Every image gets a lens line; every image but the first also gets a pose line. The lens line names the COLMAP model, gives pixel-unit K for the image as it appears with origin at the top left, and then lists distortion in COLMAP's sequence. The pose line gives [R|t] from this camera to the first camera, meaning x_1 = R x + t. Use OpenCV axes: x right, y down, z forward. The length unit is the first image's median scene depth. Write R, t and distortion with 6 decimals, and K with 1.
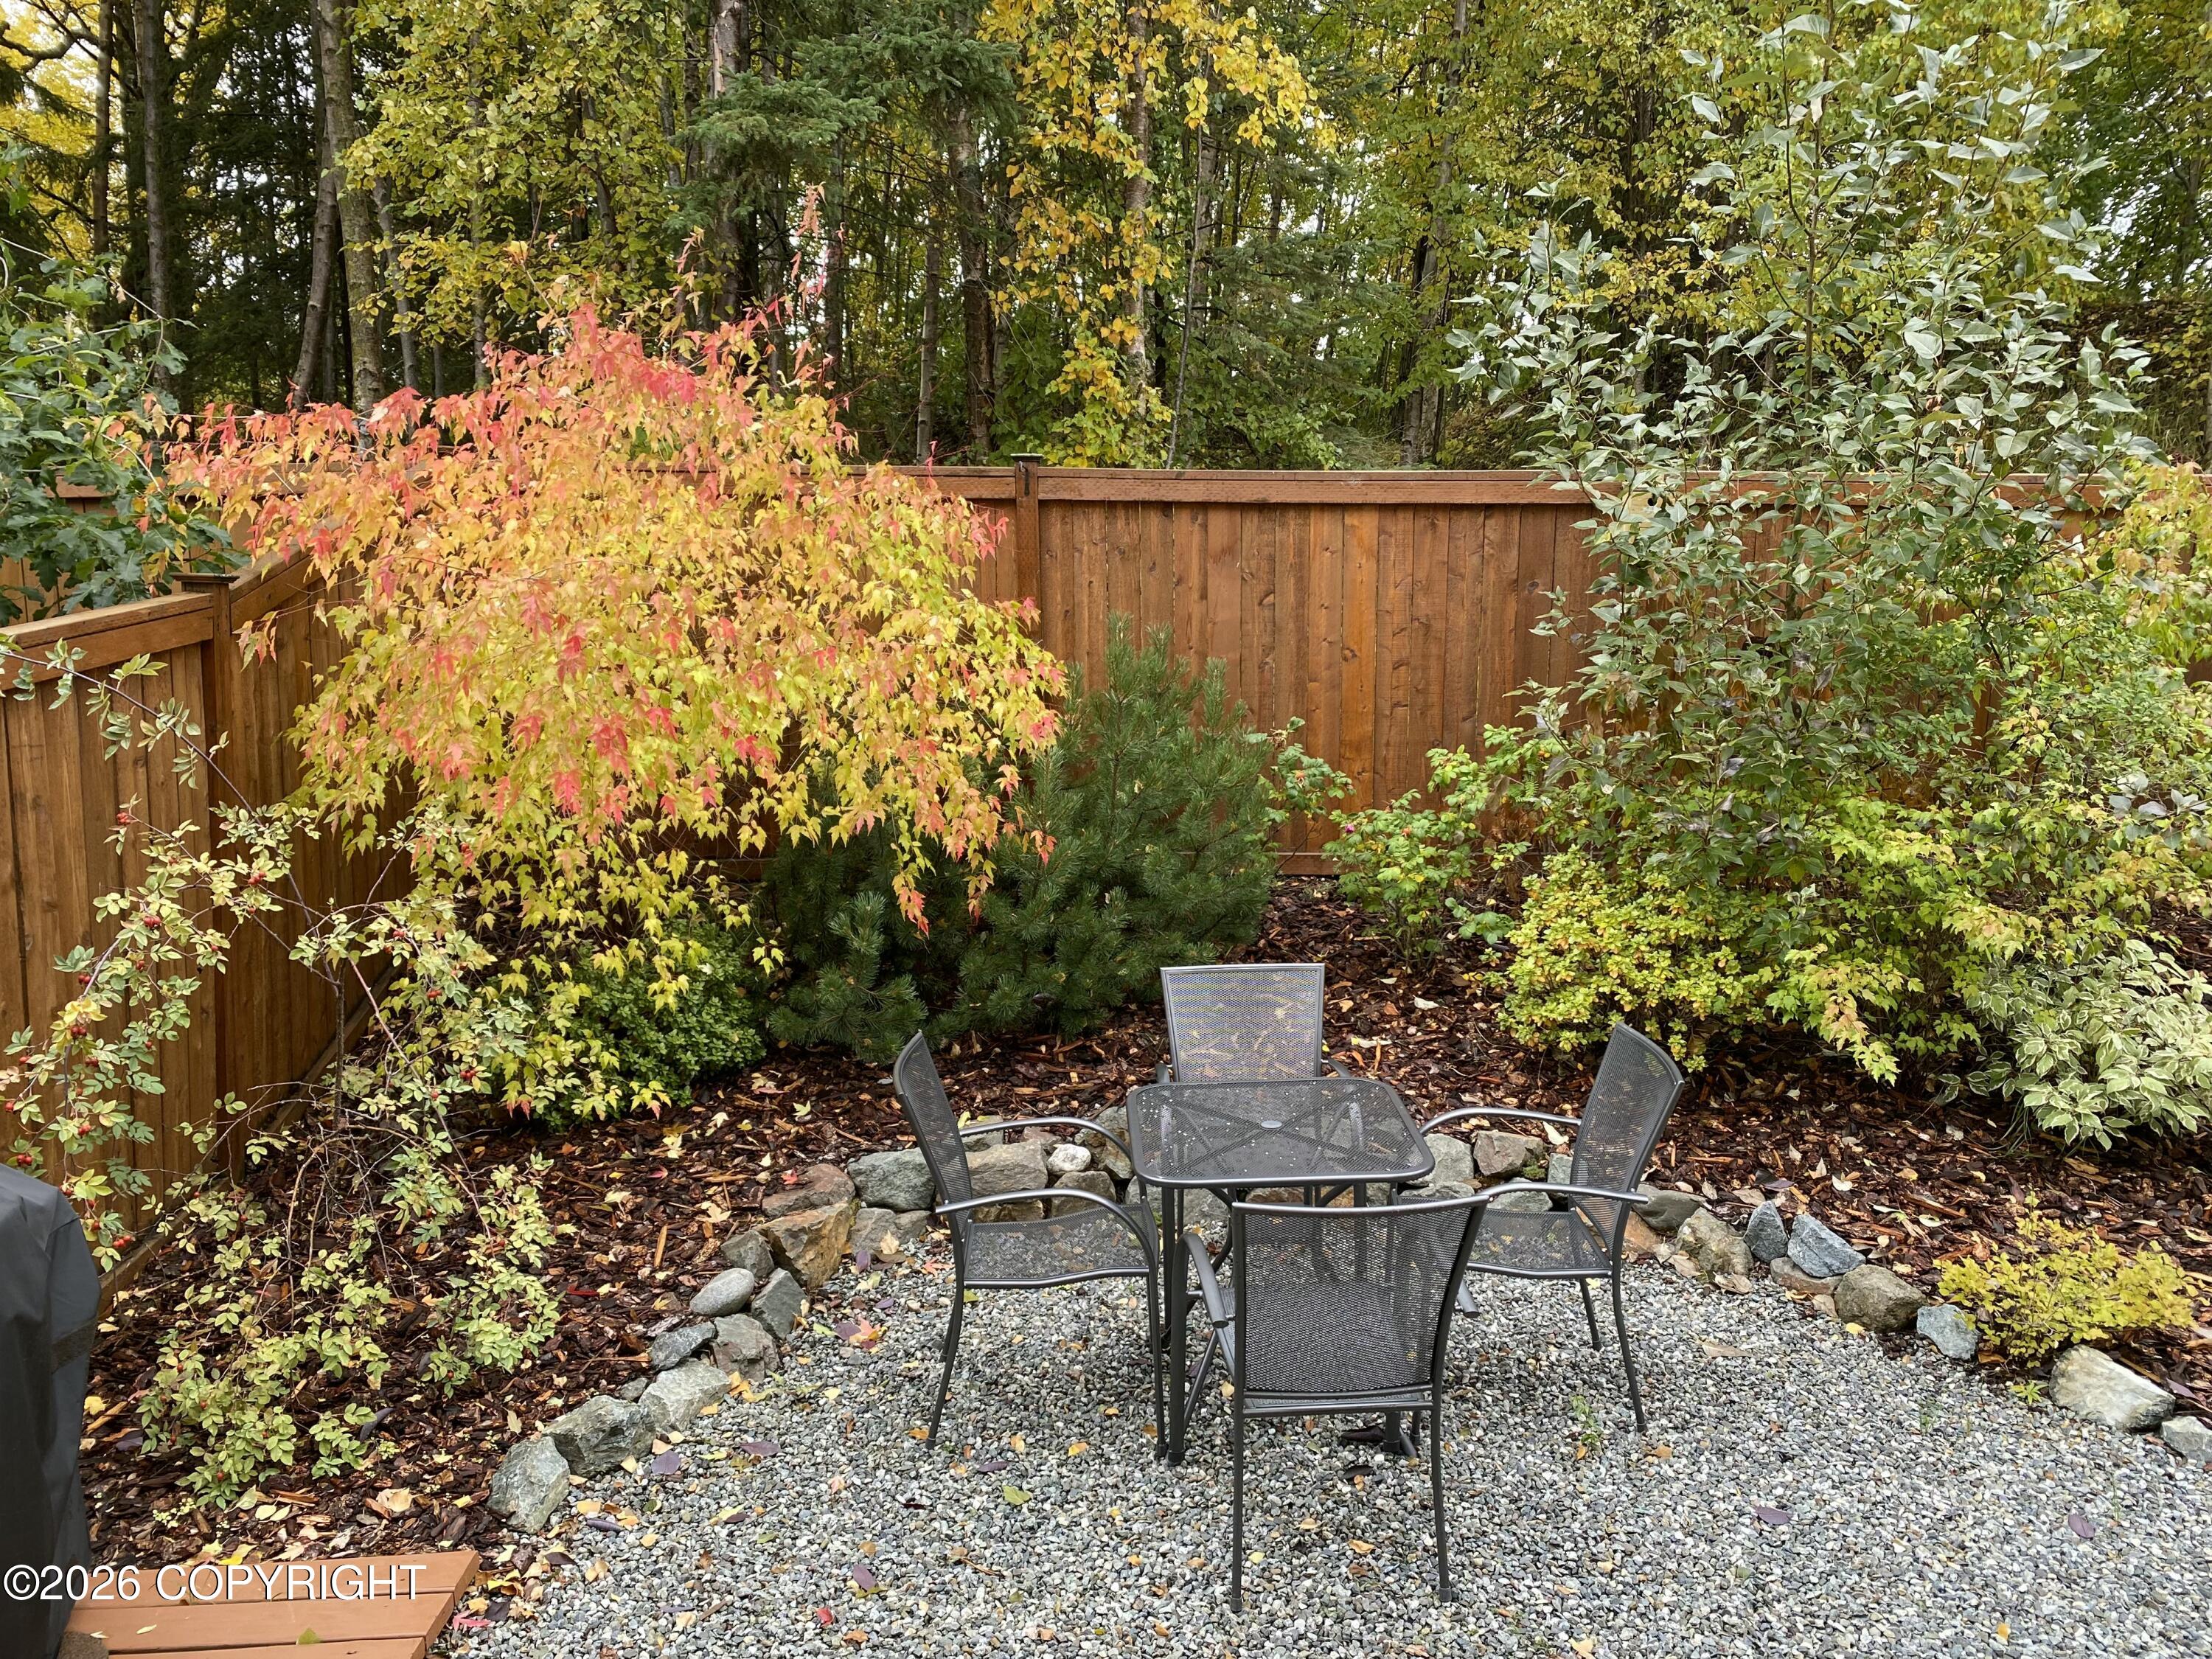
lens RADIAL K [[1696.4, 0, 1080.2], [0, 1696.4, 827.6], [0, 0, 1]] dist [0.006101, 0.003321]
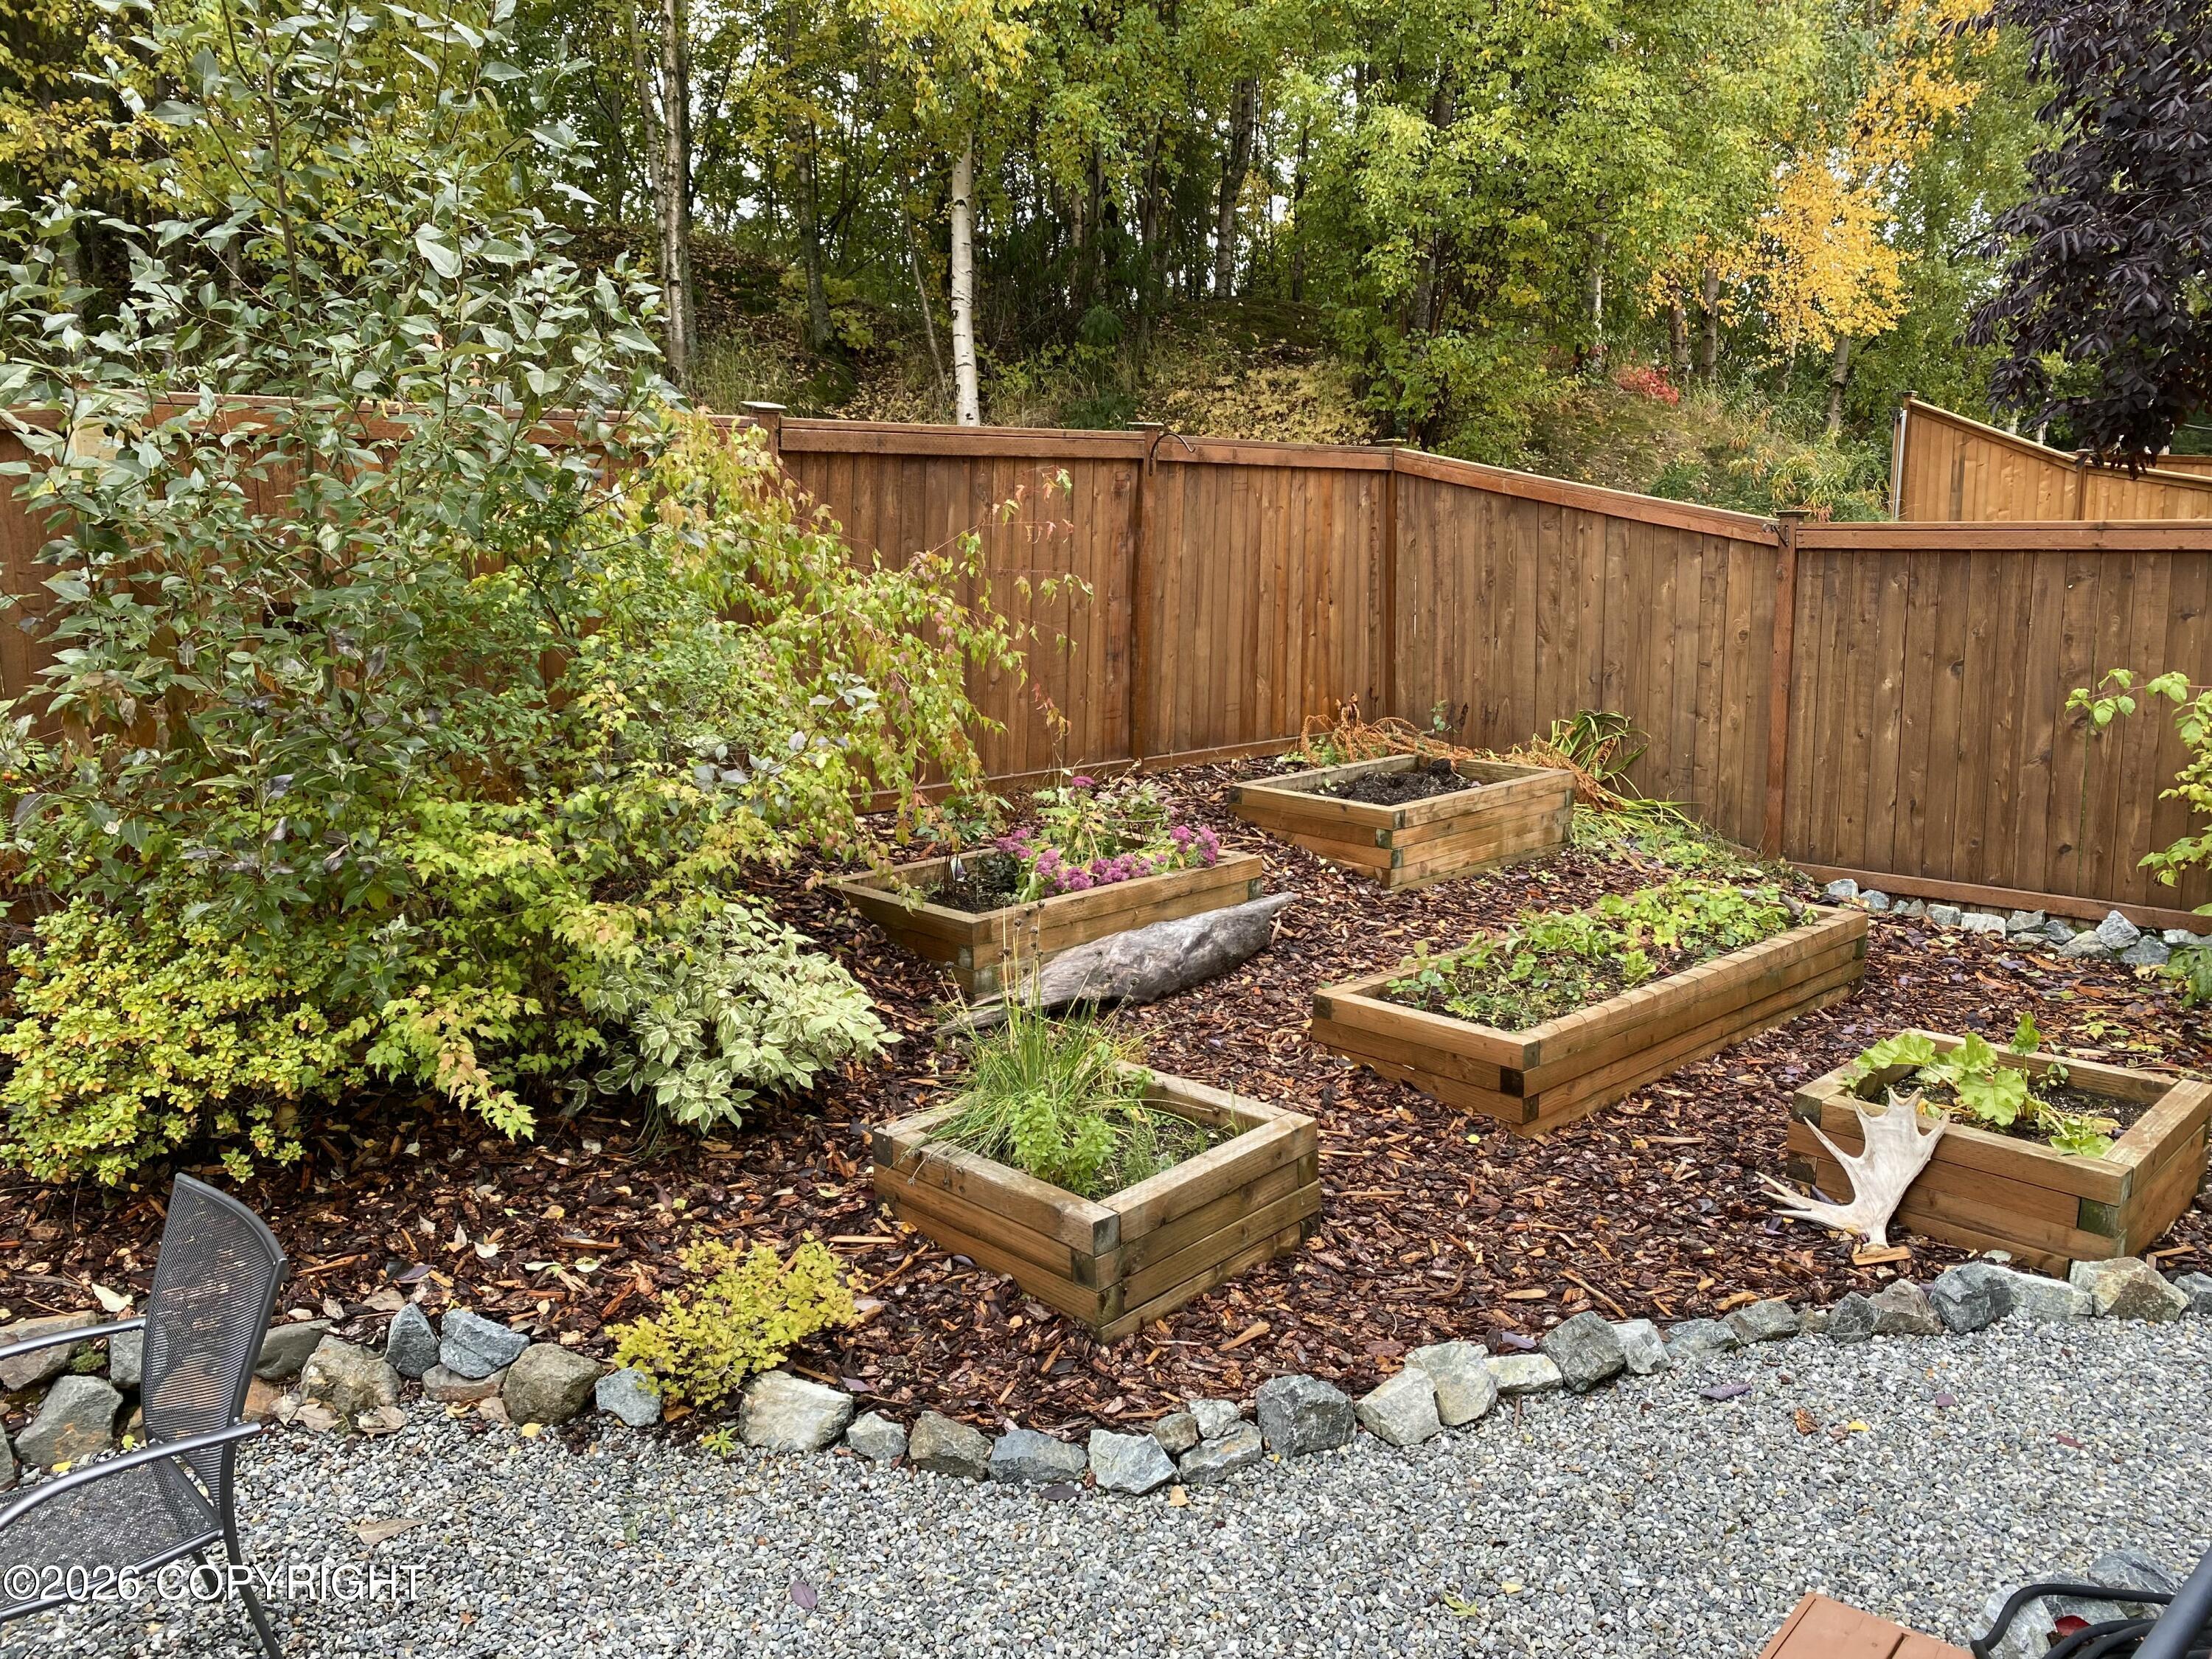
lens RADIAL K [[1696.4, 0, 1080.2], [0, 1696.4, 827.6], [0, 0, 1]] dist [0.006101, 0.003321]
pose [[0.684363, -0.151083, 0.713317, 0.073969], [0.113677, 0.988443, 0.100293, -0.052487], [-0.720226, 0.012451, 0.693628, 0.187072]]
